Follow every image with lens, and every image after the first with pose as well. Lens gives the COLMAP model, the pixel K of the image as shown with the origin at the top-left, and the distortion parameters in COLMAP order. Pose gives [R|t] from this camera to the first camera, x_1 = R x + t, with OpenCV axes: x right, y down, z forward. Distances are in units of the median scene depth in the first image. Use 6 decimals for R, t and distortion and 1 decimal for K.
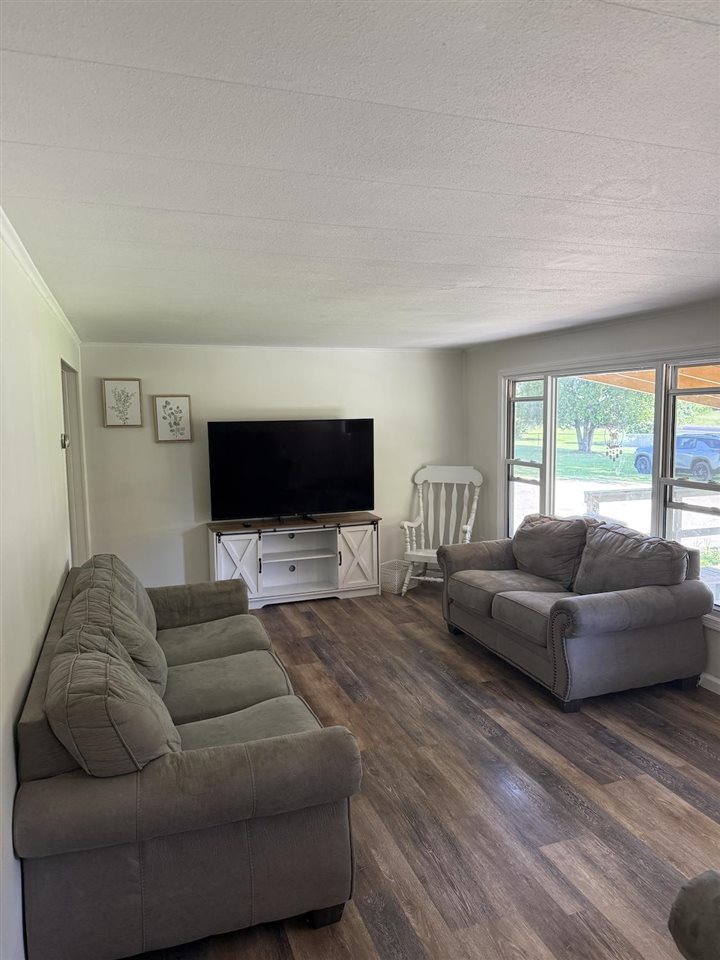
lens RADIAL K [[673.9, 0, 361.8], [0, 673.9, 482.5], [0, 0, 1]] dist [0.090241, -0.118575]
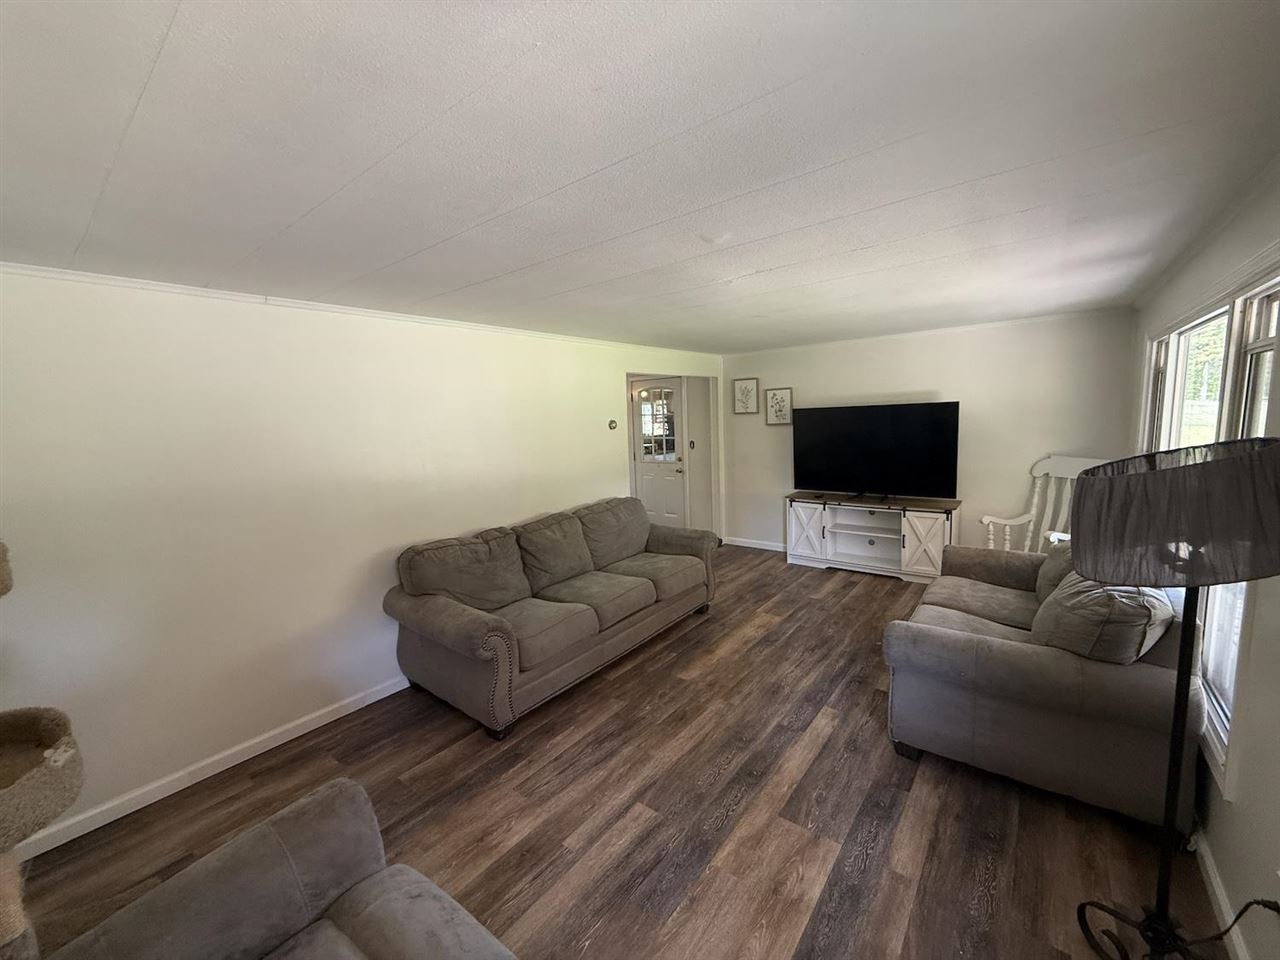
lens RADIAL K [[511.3, 0, 638.7], [0, 511.3, 480.1], [0, 0, 1]] dist [0.003979, -0.000154]
pose [[0.530623, 0.100649, -0.841611, 0.416421], [-0.057820, 0.994910, 0.082528, -0.020935], [0.845634, 0.004871, 0.533741, 0.261792]]
